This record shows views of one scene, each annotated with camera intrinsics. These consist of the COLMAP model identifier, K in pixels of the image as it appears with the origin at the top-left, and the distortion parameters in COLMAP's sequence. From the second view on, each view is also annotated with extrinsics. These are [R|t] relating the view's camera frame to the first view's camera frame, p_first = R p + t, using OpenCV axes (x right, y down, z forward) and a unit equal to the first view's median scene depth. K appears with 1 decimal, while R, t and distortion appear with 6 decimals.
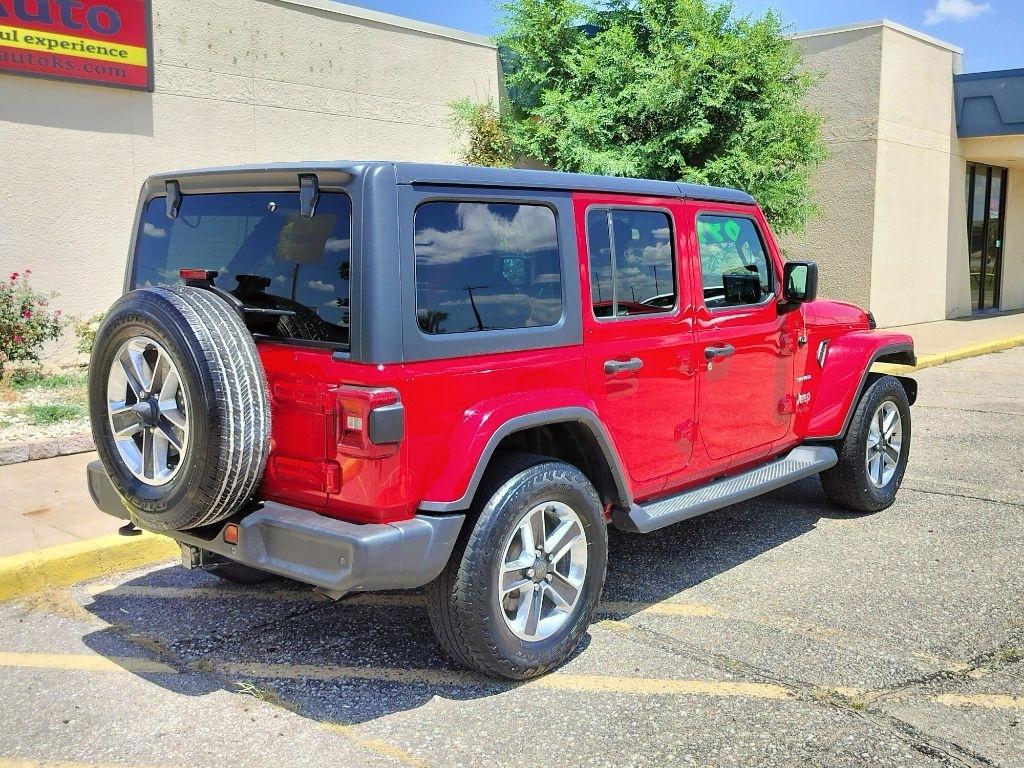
lens RADIAL K [[1053.9, 0, 520.8], [0, 1053.9, 380.5], [0, 0, 1]] dist [0.126360, -0.229381]
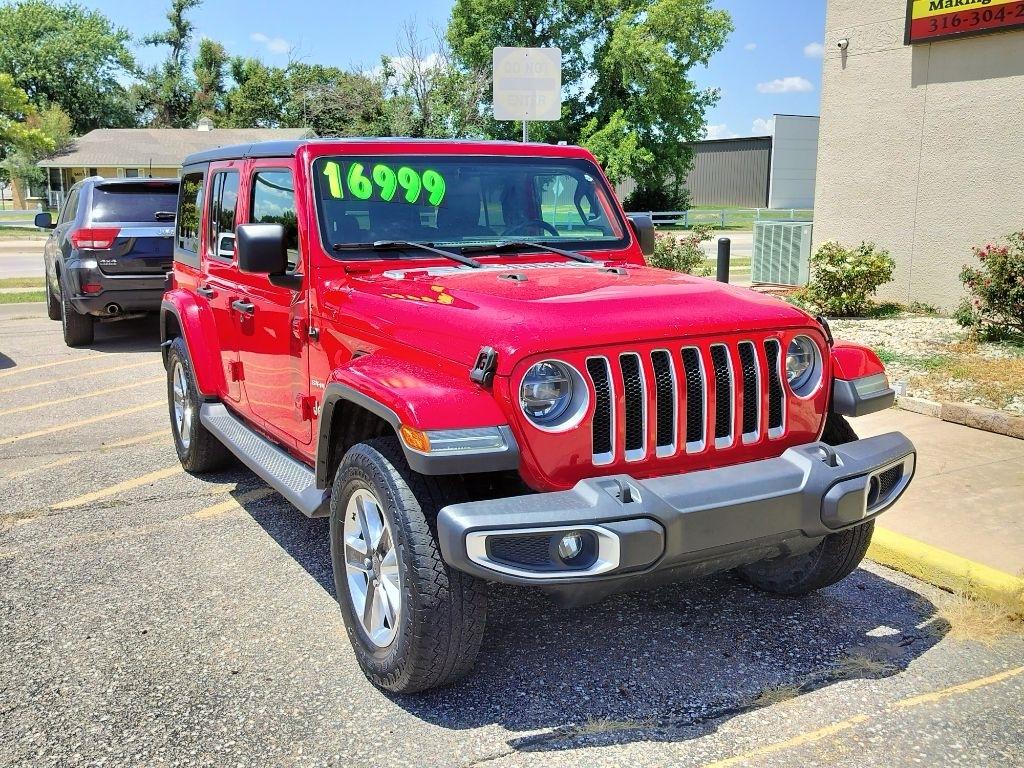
lens RADIAL K [[1017.1, 0, 509.7], [0, 1017.1, 380.0], [0, 0, 1]] dist [0.072452, -0.130978]
pose [[-0.356799, 0.164384, -0.919605, 0.517890], [-0.121022, 0.967967, 0.219985, -0.105039], [0.926309, 0.189783, -0.325475, 0.802825]]
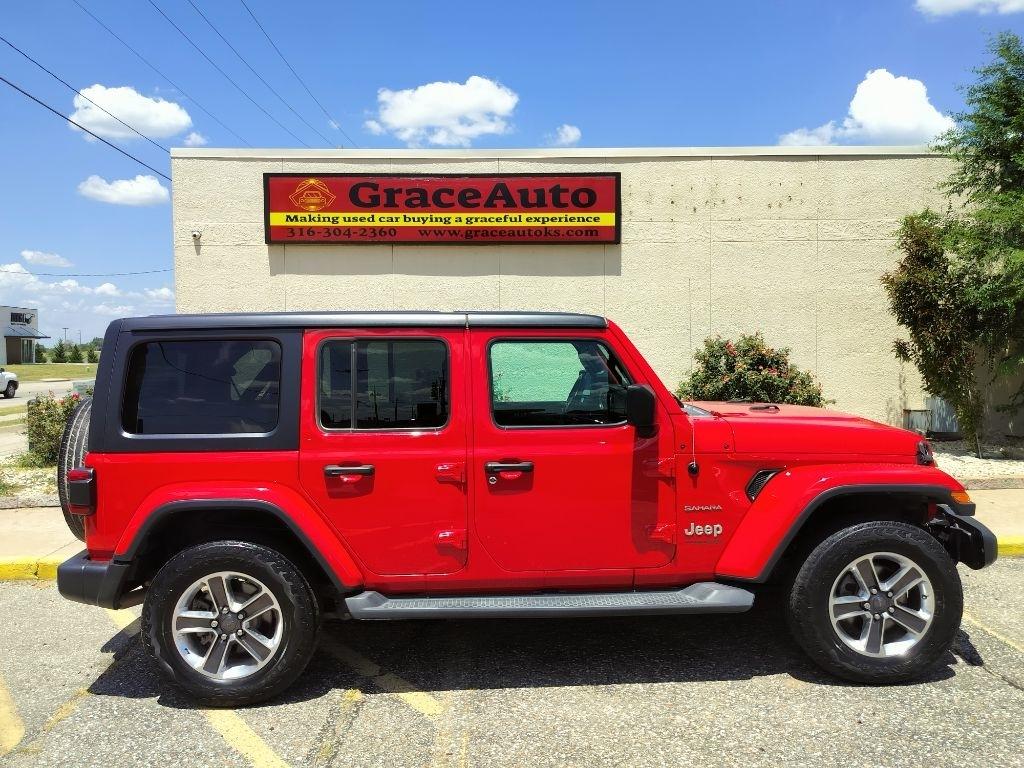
lens RADIAL K [[844.7, 0, 512.7], [0, 844.7, 379.5], [0, 0, 1]] dist [0.079995, -0.122454]
pose [[0.677512, 0.017609, -0.735301, 0.414048], [-0.080215, 0.995519, -0.050071, -0.037533], [0.731124, 0.092906, 0.675889, 0.217406]]
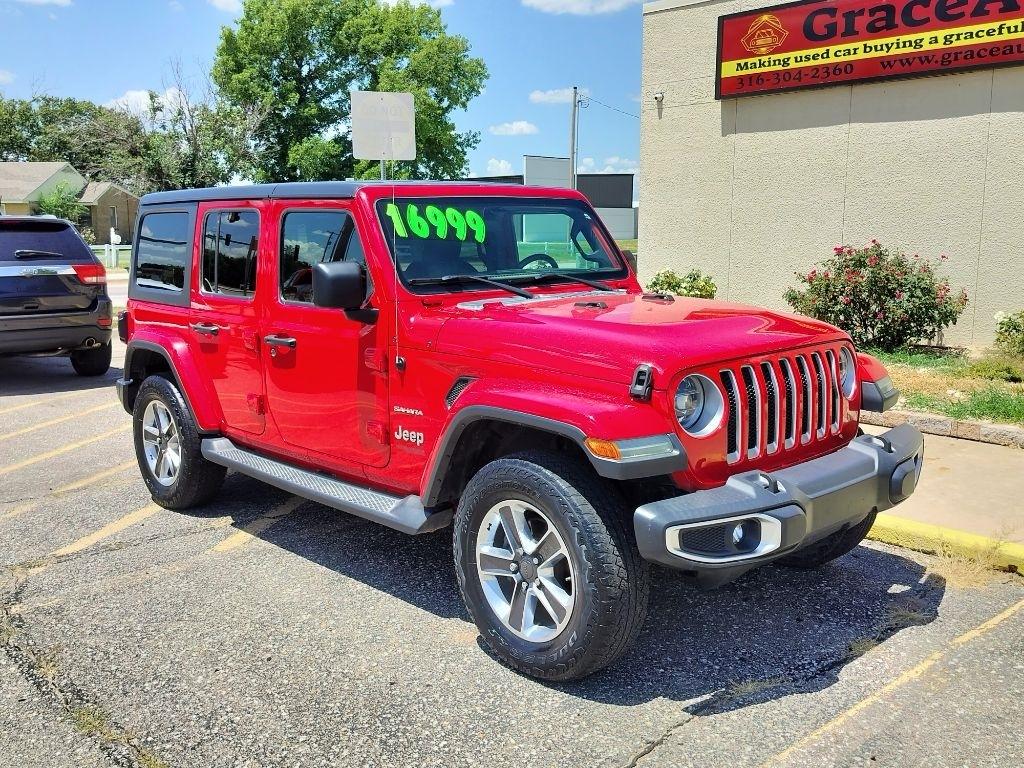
lens RADIAL K [[968.4, 0, 512.0], [0, 968.4, 384.0], [0, 0, 1]] dist [0.069172, -0.109104]
pose [[-0.114198, 0.156679, -0.981025, 0.572762], [-0.121207, 0.977911, 0.170291, -0.091248], [0.986036, 0.138354, -0.092684, 0.677305]]
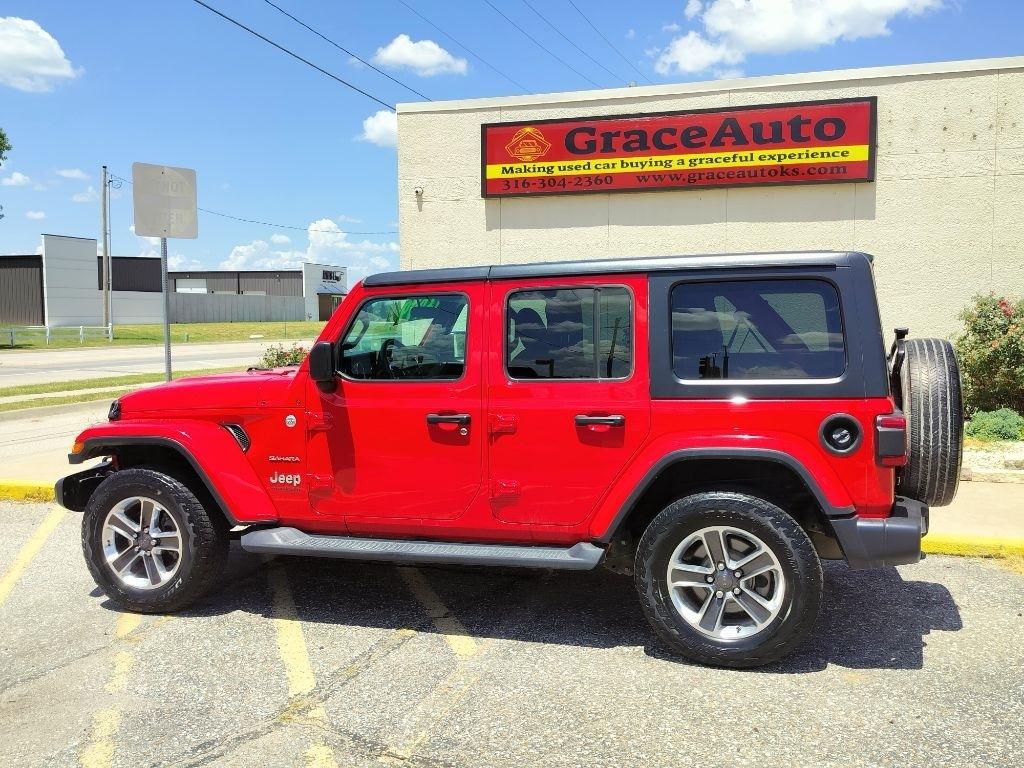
lens RADIAL K [[943.7, 0, 514.9], [0, 943.7, 383.6], [0, 0, 1]] dist [0.088027, -0.146462]
pose [[0.392364, 0.067160, -0.917355, 0.525539], [-0.109912, 0.993608, 0.025732, -0.044379], [0.913220, 0.090732, 0.397237, 0.304738]]
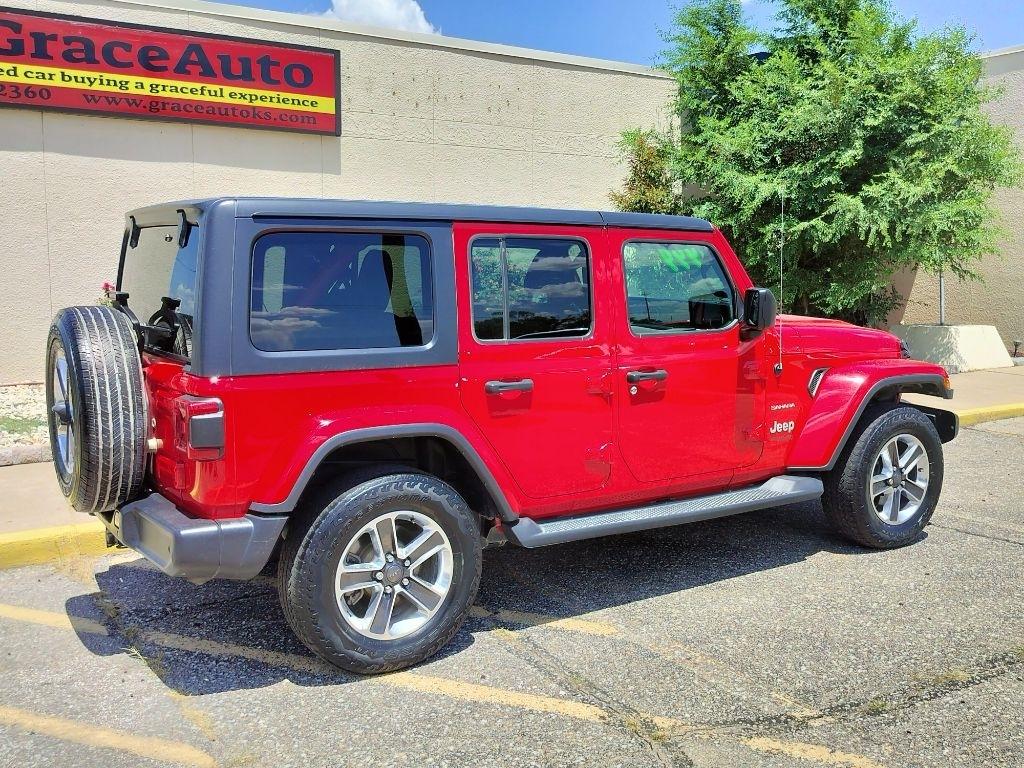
lens RADIAL K [[998.4, 0, 513.3], [0, 998.4, 382.8], [0, 0, 1]] dist [0.084664, -0.144677]
pose [[0.958891, 0.033860, -0.281747, 0.171097], [-0.037042, 0.999296, -0.005975, -0.005389], [0.281346, 0.016166, 0.959470, 0.023319]]
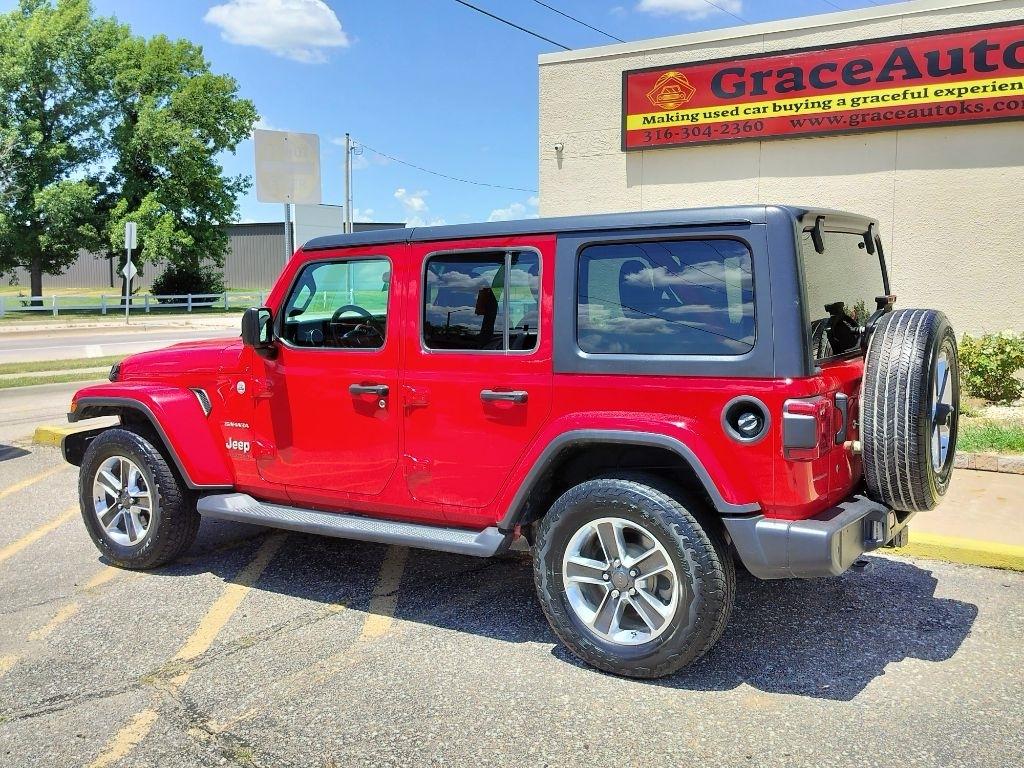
lens RADIAL K [[998.4, 0, 513.3], [0, 998.4, 382.8], [0, 0, 1]] dist [0.084664, -0.144677]
pose [[0.138596, 0.102516, -0.985029, 0.559904], [-0.117846, 0.989268, 0.086376, -0.064247], [0.983313, 0.104111, 0.149189, 0.466595]]
